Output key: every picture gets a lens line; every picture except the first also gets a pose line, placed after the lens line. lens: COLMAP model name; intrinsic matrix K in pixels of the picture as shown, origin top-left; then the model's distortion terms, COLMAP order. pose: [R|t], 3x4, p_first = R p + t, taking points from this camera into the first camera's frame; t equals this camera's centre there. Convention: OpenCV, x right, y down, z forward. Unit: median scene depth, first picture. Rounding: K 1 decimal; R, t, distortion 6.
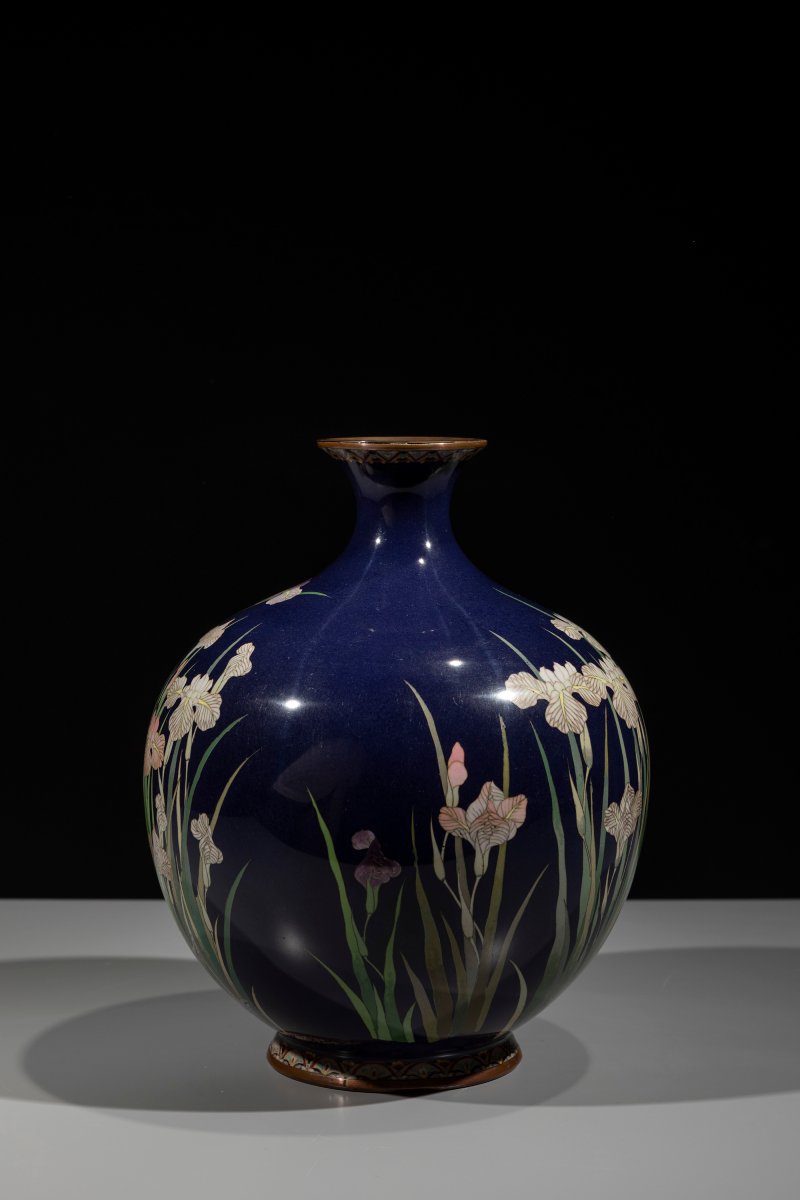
lens RADIAL K [[2476.6, 0, 400.0], [0, 2476.6, 600.0], [0, 0, 1]] dist [0.065929, -0.110264]
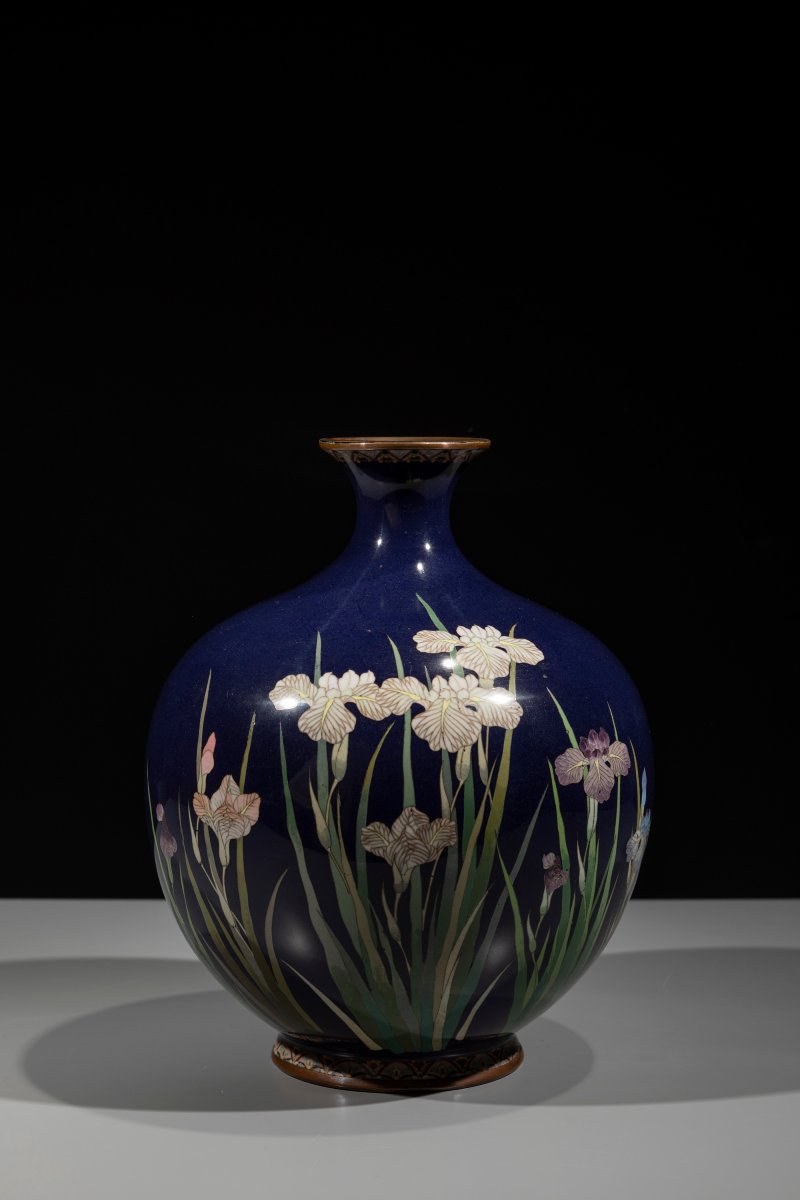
lens RADIAL K [[2476.6, 0, 400.0], [0, 2476.6, 600.0], [0, 0, 1]] dist [0.065929, -0.110264]
pose [[0.527066, 0.075697, -0.846447, 0.913281], [-0.073437, 0.996356, 0.043375, -0.046941], [0.846646, 0.039299, 0.530704, 0.505515]]
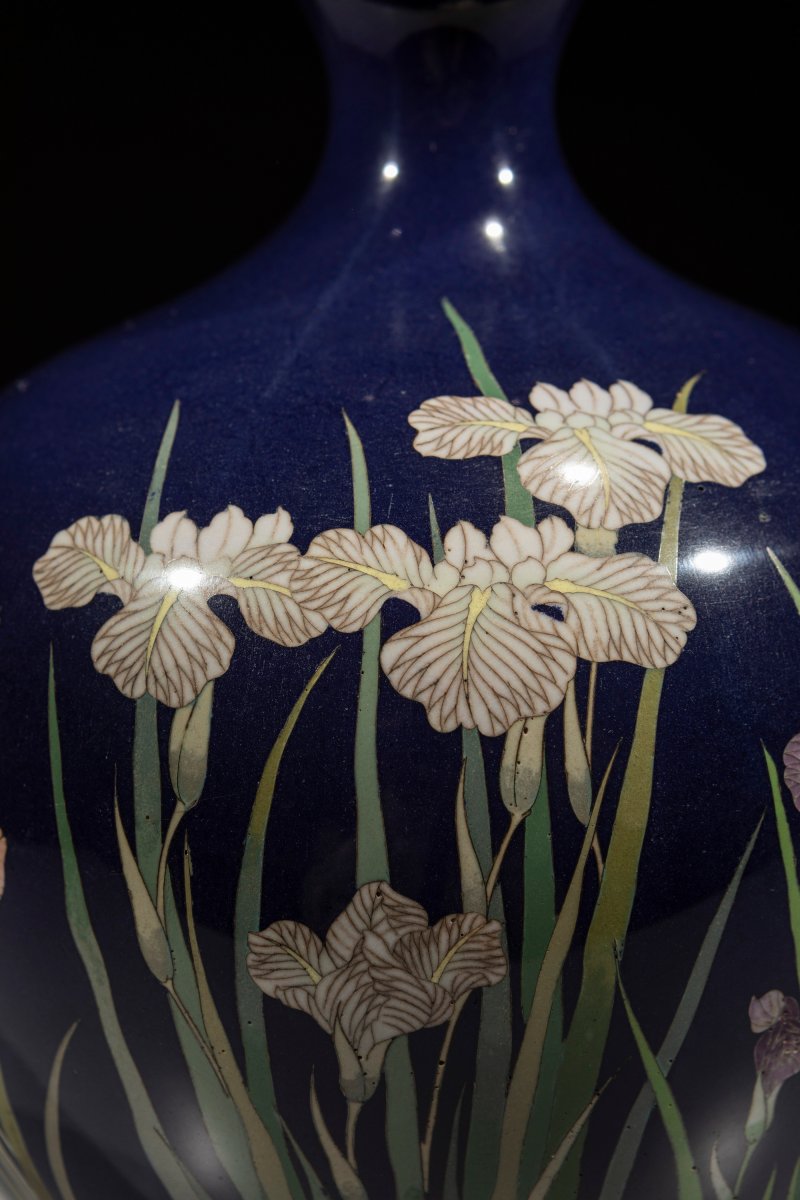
lens RADIAL K [[2476.6, 0, 400.0], [0, 2476.6, 600.0], [0, 0, 1]] dist [0.065929, -0.110264]
pose [[0.394505, 0.173898, -0.902289, 0.412808], [-0.054709, 0.984633, 0.165848, -0.023712], [0.917264, -0.016065, 0.397956, 0.891690]]
